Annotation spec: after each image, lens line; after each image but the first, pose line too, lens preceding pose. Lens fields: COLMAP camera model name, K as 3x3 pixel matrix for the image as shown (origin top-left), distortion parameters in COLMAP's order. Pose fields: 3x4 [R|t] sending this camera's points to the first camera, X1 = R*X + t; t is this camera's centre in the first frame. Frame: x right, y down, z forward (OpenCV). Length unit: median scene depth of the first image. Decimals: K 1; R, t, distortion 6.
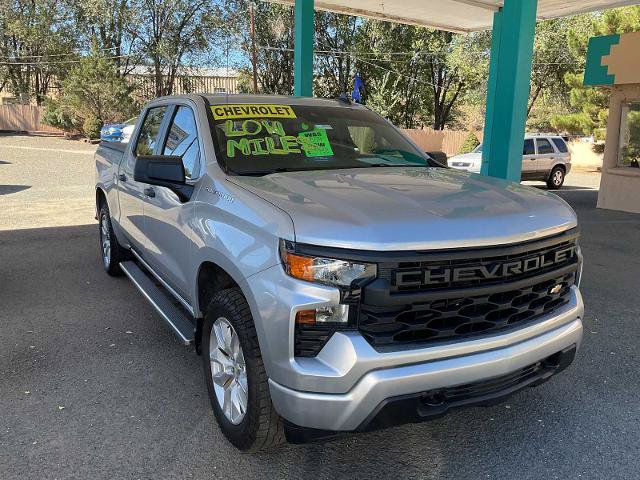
lens RADIAL K [[532.0, 0, 315.5], [0, 532.0, 241.3], [0, 0, 1]] dist [0.067410, -0.120652]
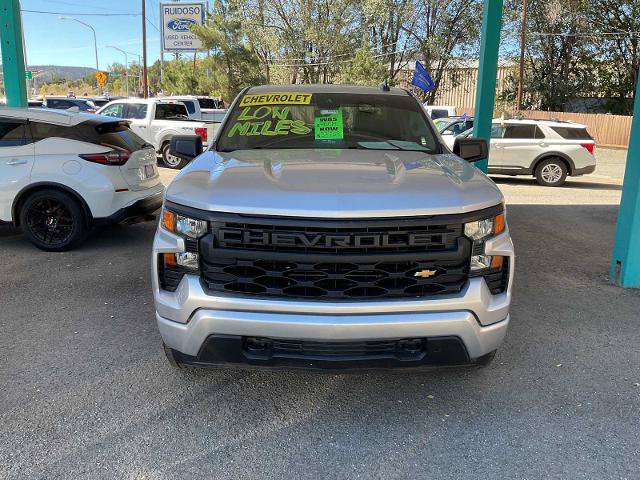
lens RADIAL K [[532.0, 0, 313.6], [0, 532.0, 242.6], [0, 0, 1]] dist [0.067410, -0.120652]
pose [[0.869188, 0.110264, -0.482031, 0.561633], [-0.103741, 0.993789, 0.040266, 0.010524], [0.483477, 0.015008, 0.875228, 0.034663]]
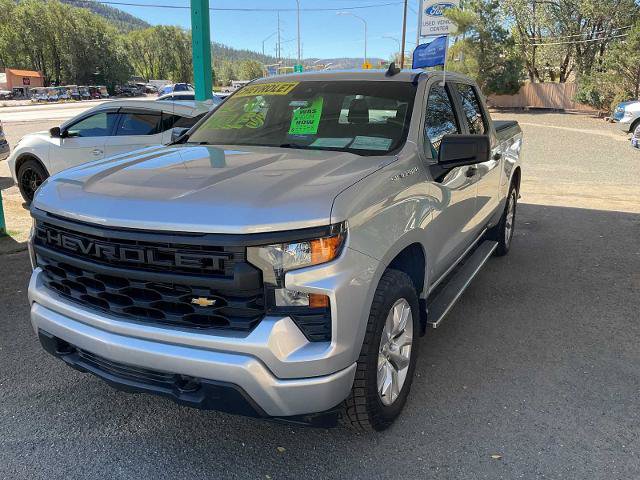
lens RADIAL K [[532.0, 0, 314.4], [0, 532.0, 237.3], [0, 0, 1]] dist [0.067410, -0.120652]
pose [[0.537074, 0.193218, -0.821108, 0.904774], [-0.167257, 0.978479, 0.120849, -0.101910], [0.826787, 0.072431, 0.557833, 0.520301]]
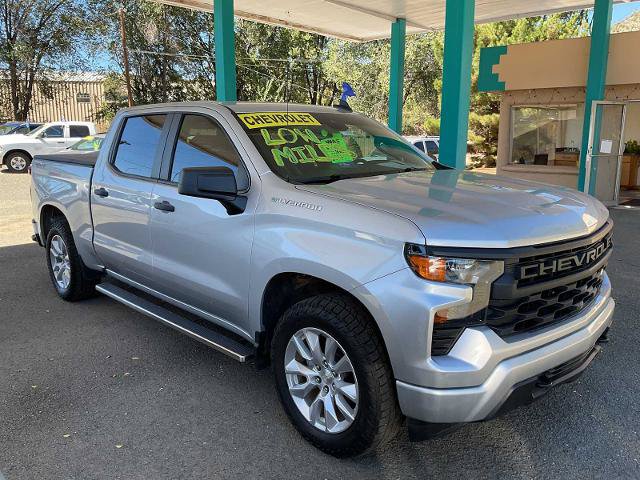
lens RADIAL K [[532.0, 0, 315.4], [0, 532.0, 239.1], [0, 0, 1]] dist [0.067410, -0.120652]
pose [[0.970290, -0.064842, 0.233095, -0.306672], [0.067859, 0.997683, -0.004939, -0.012497], [-0.232235, 0.020610, 0.972441, 0.025806]]
